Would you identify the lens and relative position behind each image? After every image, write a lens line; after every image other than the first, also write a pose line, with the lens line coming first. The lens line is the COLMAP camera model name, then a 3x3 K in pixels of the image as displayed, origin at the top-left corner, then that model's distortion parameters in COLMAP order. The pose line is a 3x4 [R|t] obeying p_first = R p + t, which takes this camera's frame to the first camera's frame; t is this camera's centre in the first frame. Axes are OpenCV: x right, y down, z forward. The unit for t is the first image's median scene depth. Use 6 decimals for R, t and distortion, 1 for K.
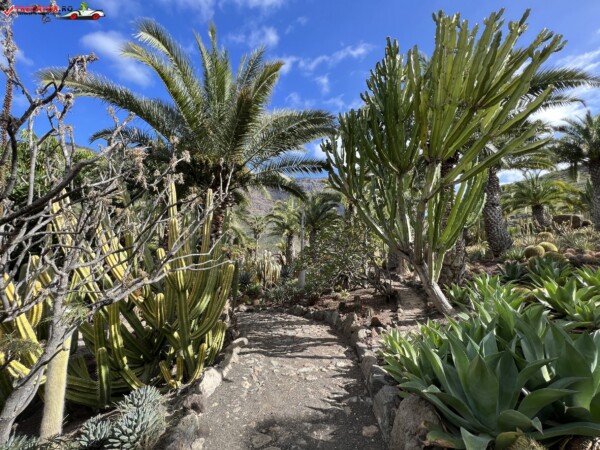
lens RADIAL K [[239.8, 0, 300.0], [0, 239.8, 225.0], [0, 0, 1]] dist [0.000295, 0.000190]
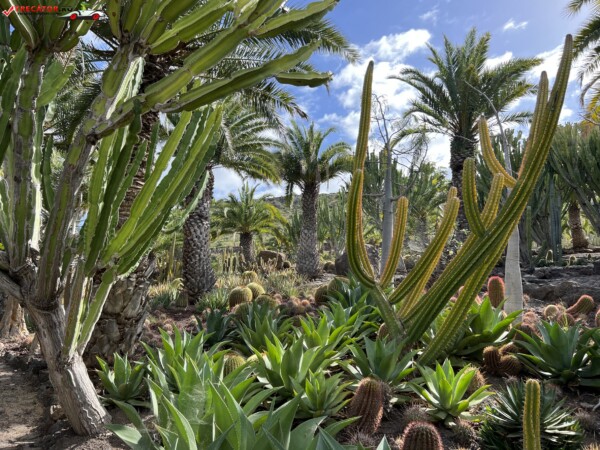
lens RADIAL K [[449.6, 0, 300.0], [0, 449.6, 225.0], [0, 0, 1]] dist [0.076580, -0.122818]
pose [[0.595272, 0.168543, 0.785649, 0.125713], [-0.132627, 0.984952, -0.110810, 0.051641], [-0.792503, -0.038236, 0.608668, 0.208733]]
